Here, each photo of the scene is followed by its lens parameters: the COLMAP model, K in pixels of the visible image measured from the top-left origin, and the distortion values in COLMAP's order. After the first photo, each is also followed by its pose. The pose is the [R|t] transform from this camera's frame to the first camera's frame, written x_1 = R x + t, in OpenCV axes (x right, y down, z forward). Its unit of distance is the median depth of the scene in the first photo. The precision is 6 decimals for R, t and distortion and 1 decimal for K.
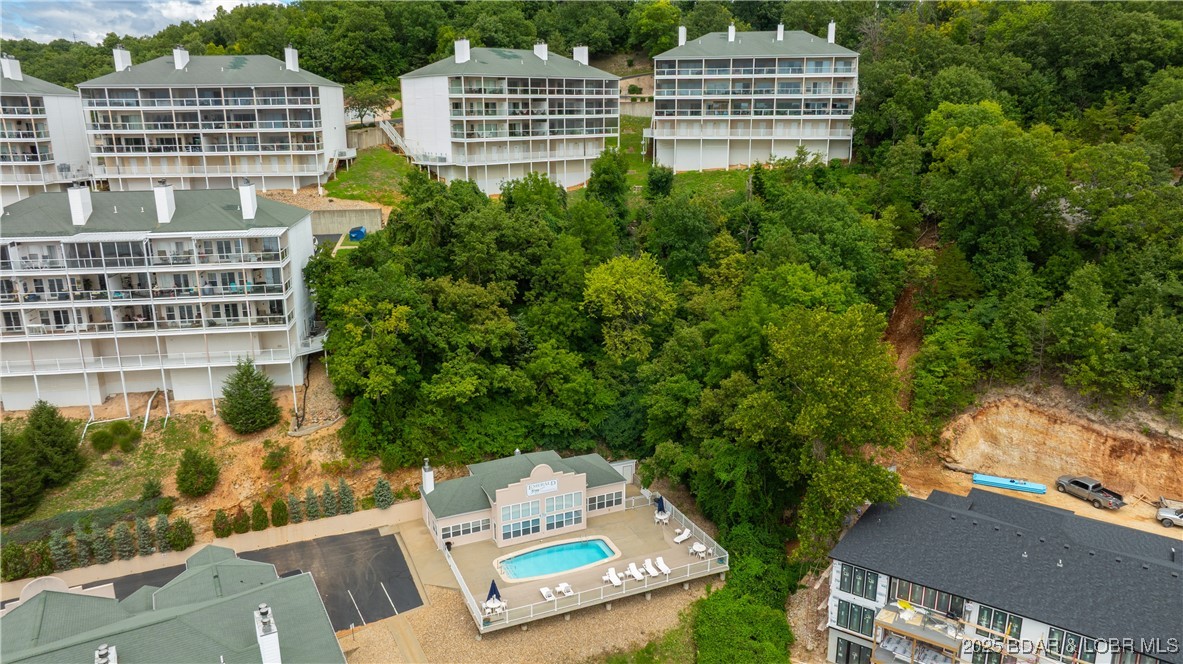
lens RADIAL K [[835.4, 0, 592.8], [0, 835.4, 327.2], [0, 0, 1]] dist [-0.015390, 0.003535]
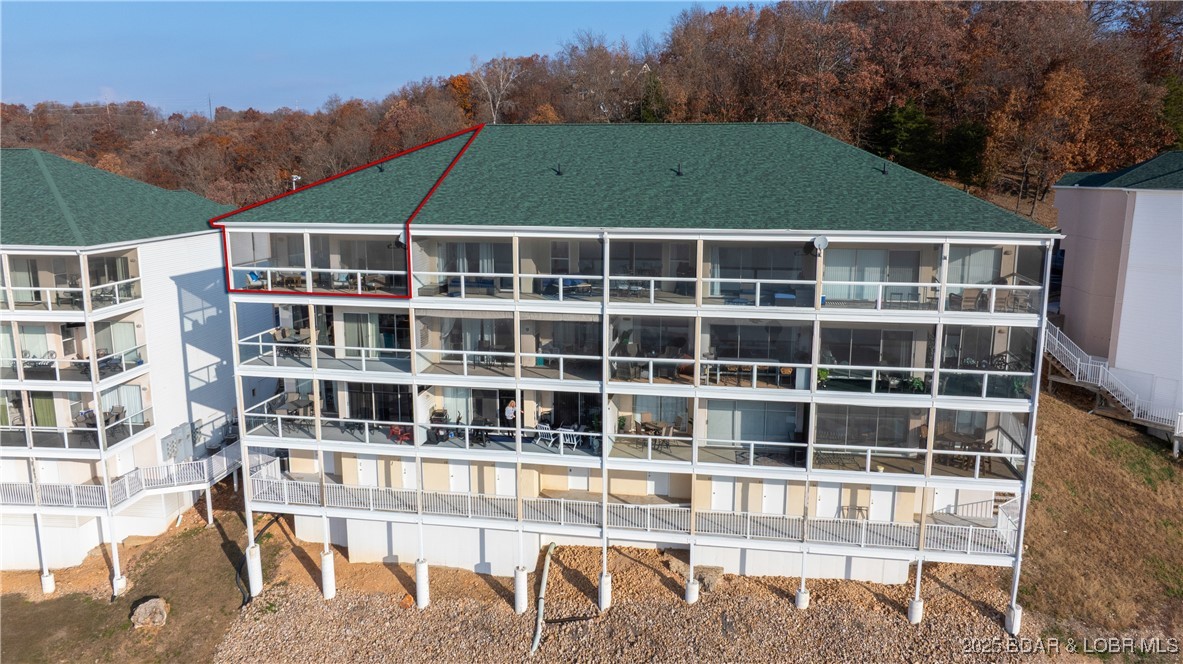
lens RADIAL K [[835.4, 0, 596.2], [0, 835.4, 326.9], [0, 0, 1]] dist [-0.015390, 0.003535]
pose [[0.979716, 0.044206, -0.195456, -0.420281], [-0.058569, 0.995942, -0.068324, -0.236681], [0.191643, 0.078386, 0.978330, 0.723360]]
